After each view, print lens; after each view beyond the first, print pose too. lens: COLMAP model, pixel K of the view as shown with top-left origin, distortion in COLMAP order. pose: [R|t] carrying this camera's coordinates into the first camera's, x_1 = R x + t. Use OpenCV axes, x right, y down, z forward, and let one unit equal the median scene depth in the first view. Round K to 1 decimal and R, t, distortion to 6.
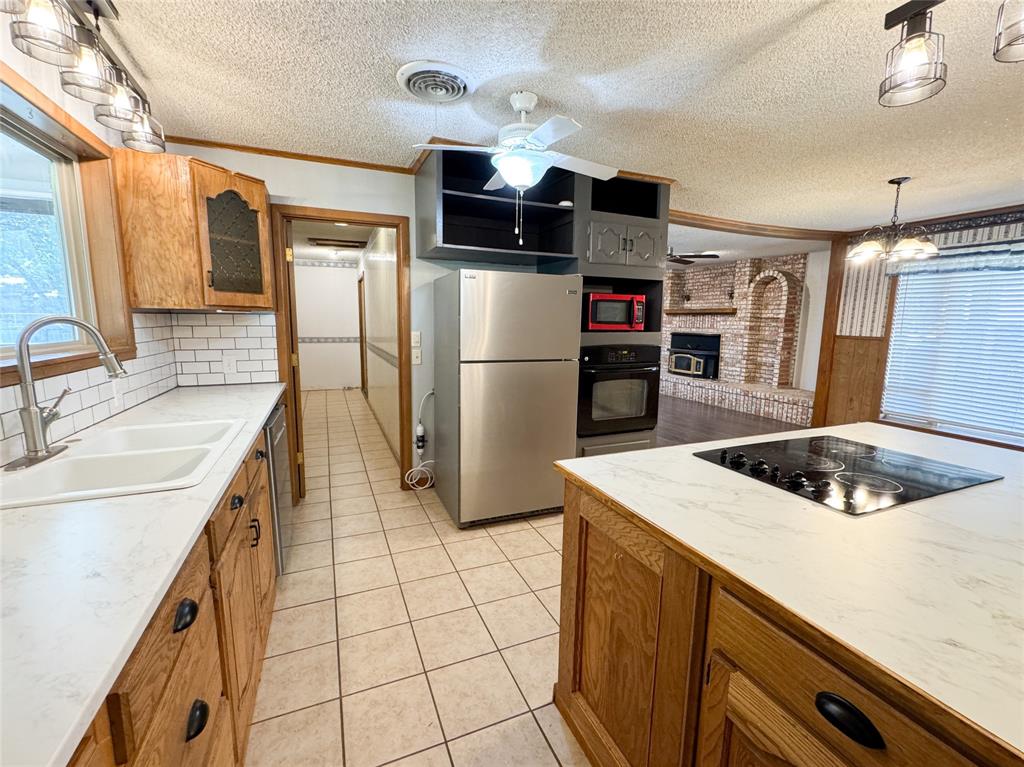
lens RADIAL K [[438.6, 0, 507.5], [0, 438.6, 381.5], [0, 0, 1]] dist [0.000590, -0.002276]
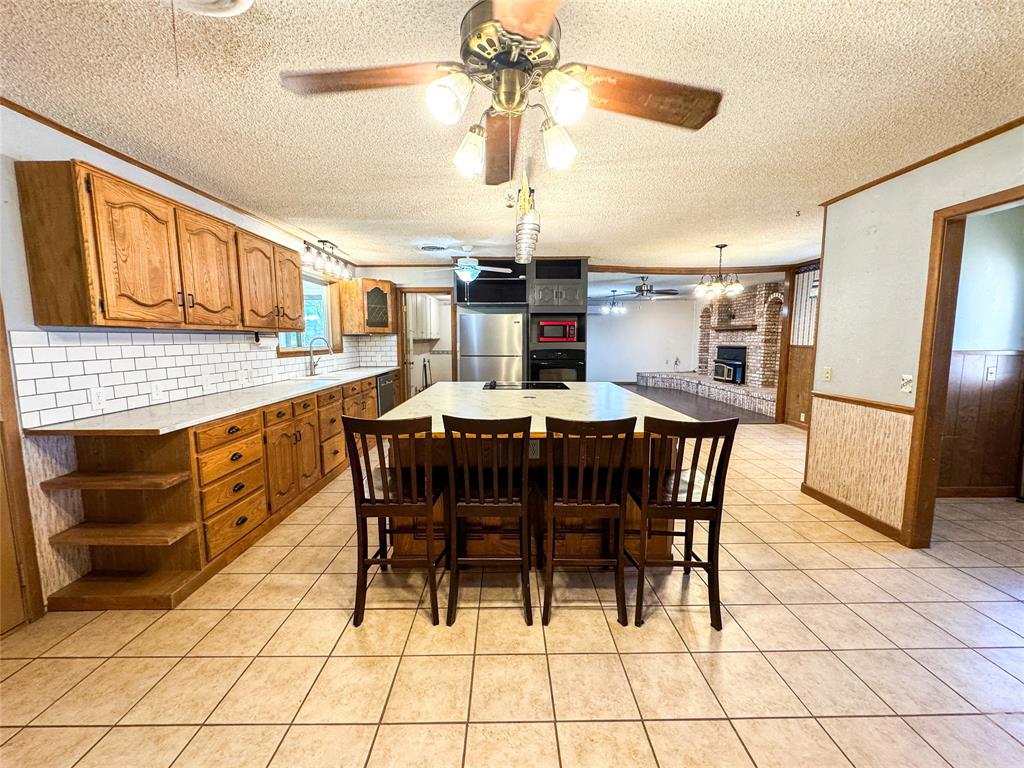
lens RADIAL K [[414.8, 0, 506.0], [0, 414.8, 384.3], [0, 0, 1]] dist [-0.002820, -0.000778]
pose [[0.924573, 0.026714, -0.380067, 0.360971], [-0.039258, 0.998909, -0.025291, 0.056933], [0.378977, 0.038304, 0.924613, -0.332228]]
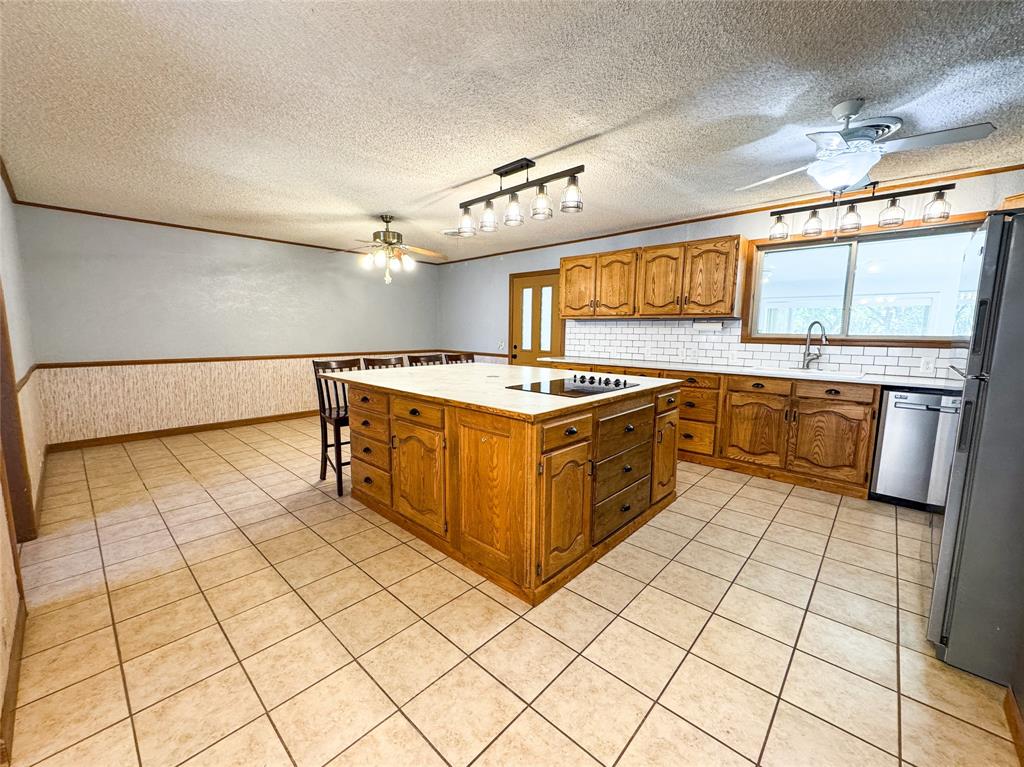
lens RADIAL K [[414.8, 0, 511.9], [0, 414.8, 382.8], [0, 0, 1]] dist [-0.002820, -0.000778]
pose [[-0.909691, 0.029994, -0.414201, 0.388664], [-0.079590, 0.966308, 0.244773, -0.055813], [0.407588, 0.255634, -0.876655, 0.561562]]
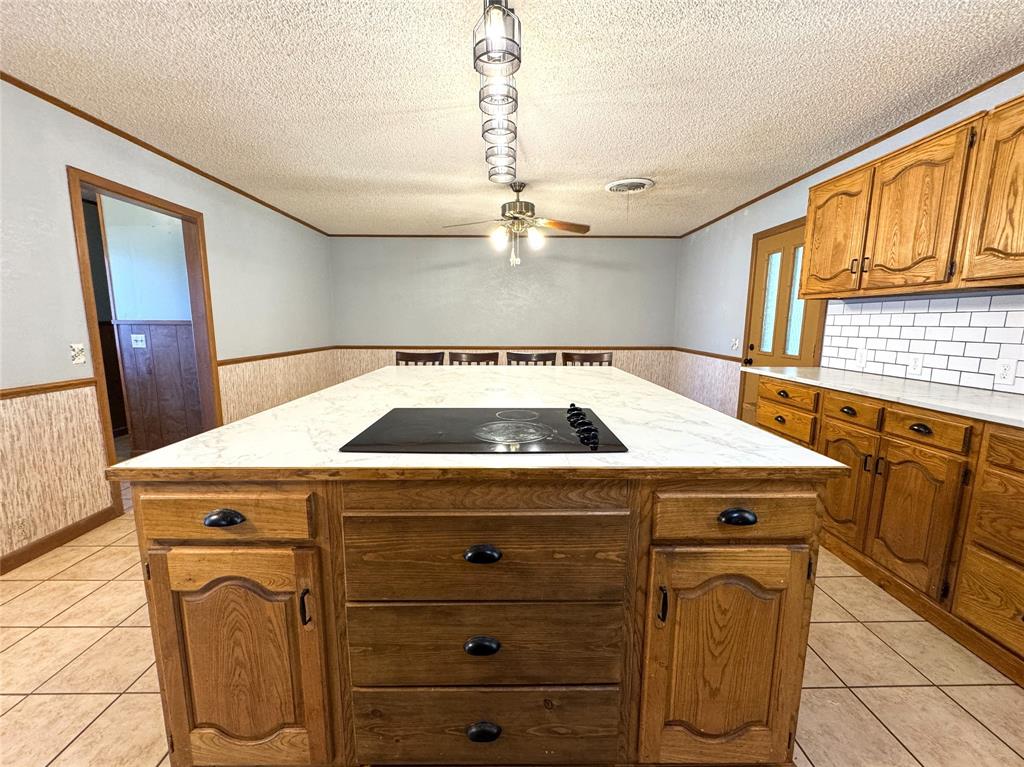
lens RADIAL K [[414.8, 0, 506.5], [0, 414.8, 381.2], [0, 0, 1]] dist [-0.002820, -0.000778]
pose [[-0.924189, -0.072215, 0.375047, 0.076574], [0.035864, 0.961216, 0.273456, -0.034770], [-0.380249, 0.266175, -0.885755, 0.400557]]
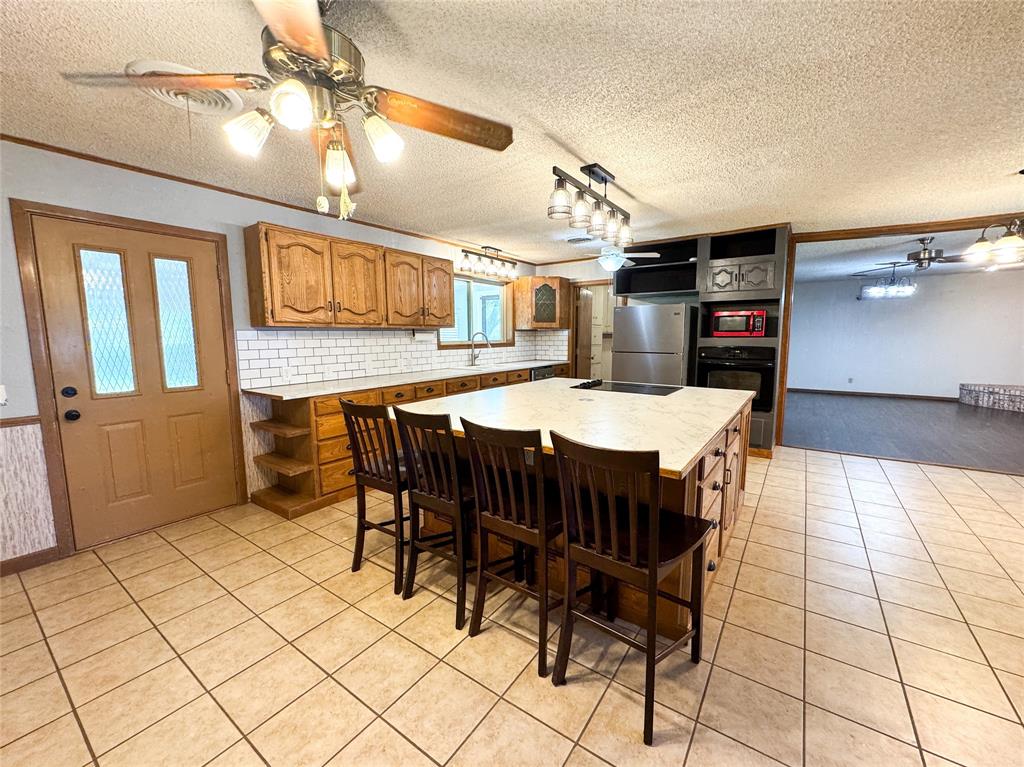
lens RADIAL K [[414.8, 0, 505.7], [0, 414.8, 384.9], [0, 0, 1]] dist [-0.002820, -0.000778]
pose [[0.522817, 0.089434, -0.847741, 0.520948], [-0.107203, 0.993484, 0.038695, 0.035858], [0.845677, 0.070649, 0.528997, -0.177632]]
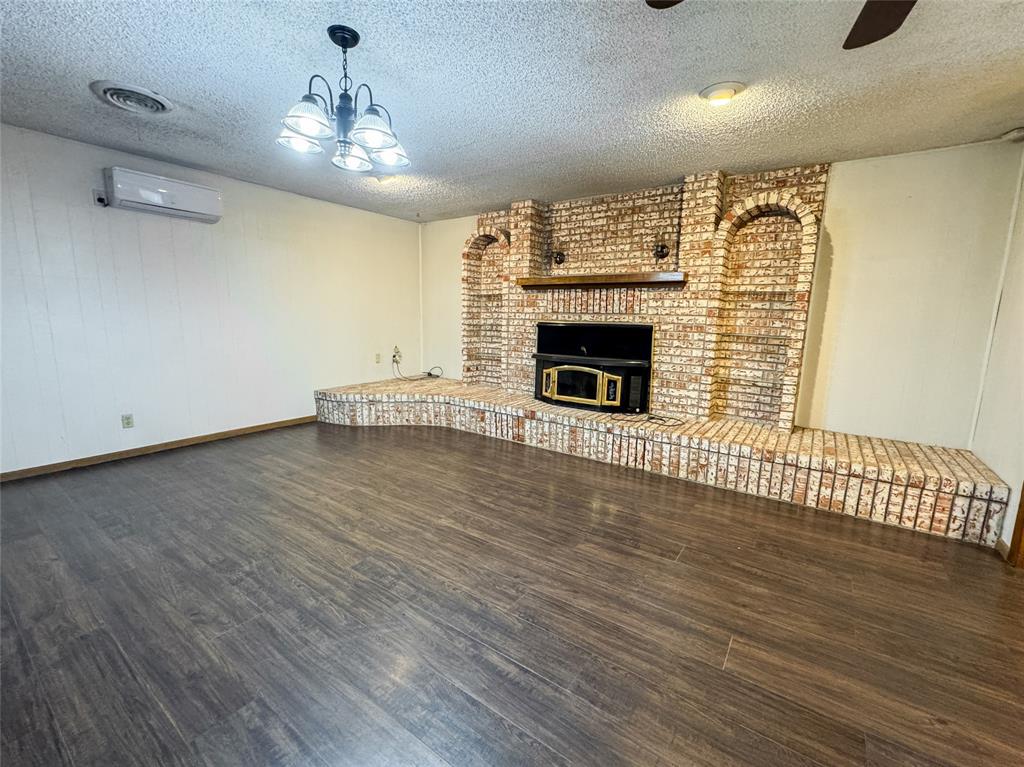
lens RADIAL K [[438.6, 0, 507.5], [0, 438.6, 380.5], [0, 0, 1]] dist [0.000590, -0.002276]
pose [[0.847017, -0.073165, 0.526507, 0.085377], [0.064287, 0.997312, 0.035168, -0.084461], [-0.527665, 0.004060, 0.849443, 0.762843]]
